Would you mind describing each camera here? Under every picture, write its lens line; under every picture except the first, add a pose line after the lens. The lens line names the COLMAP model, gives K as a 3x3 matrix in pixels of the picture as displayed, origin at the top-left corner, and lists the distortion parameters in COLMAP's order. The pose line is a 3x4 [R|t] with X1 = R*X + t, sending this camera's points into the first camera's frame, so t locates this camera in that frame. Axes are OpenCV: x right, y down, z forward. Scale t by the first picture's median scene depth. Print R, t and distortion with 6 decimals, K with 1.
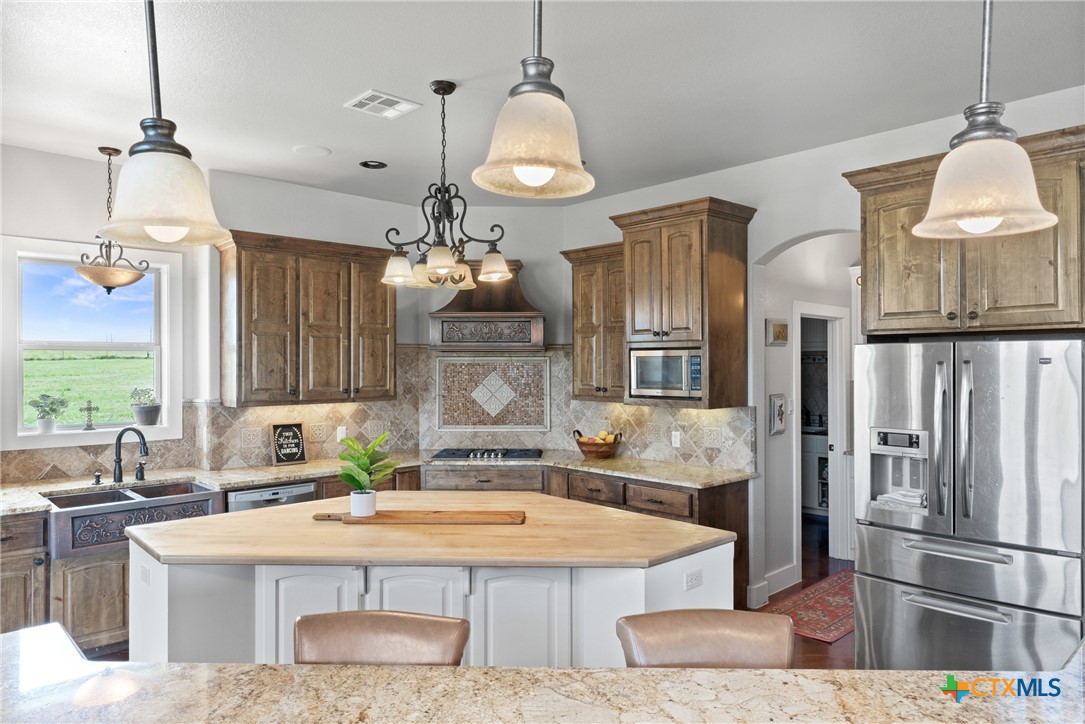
lens RADIAL K [[706.3, 0, 544.4], [0, 706.3, 366.3], [0, 0, 1]] dist [0.004593, 0.001785]
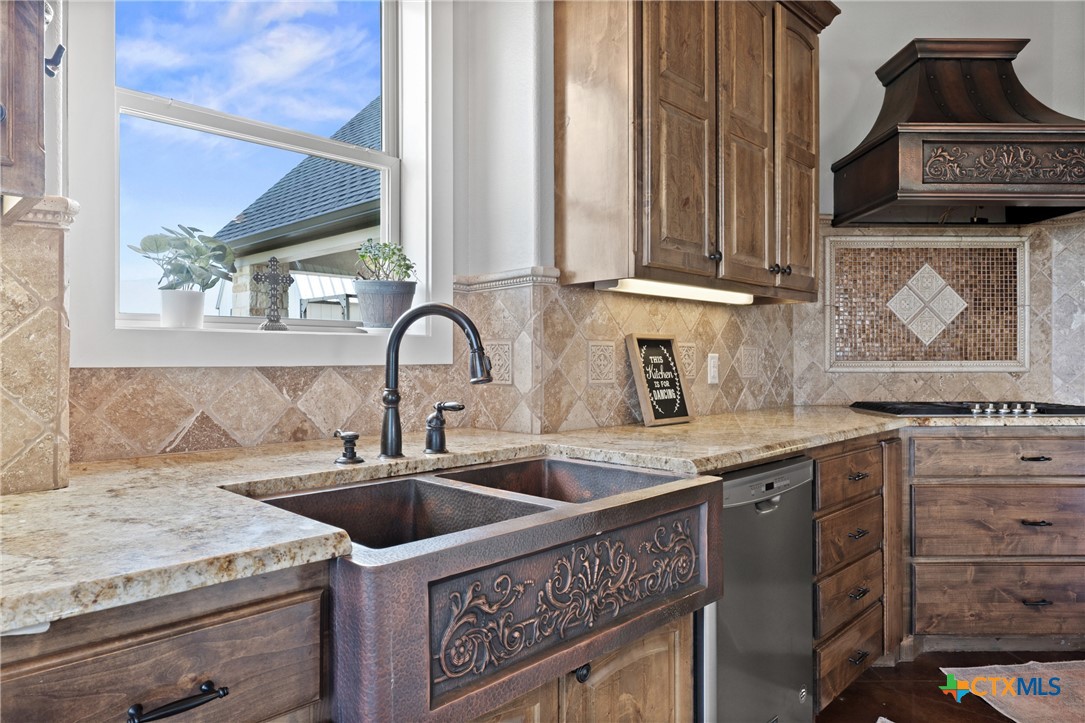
lens RADIAL K [[706.3, 0, 540.5], [0, 706.3, 356.4], [0, 0, 1]] dist [0.004593, 0.001785]
pose [[0.999017, 0.000785, 0.044327, -0.483133], [-0.000604, 0.999991, -0.004114, 0.100616], [-0.044330, 0.004083, 0.999009, 0.563093]]
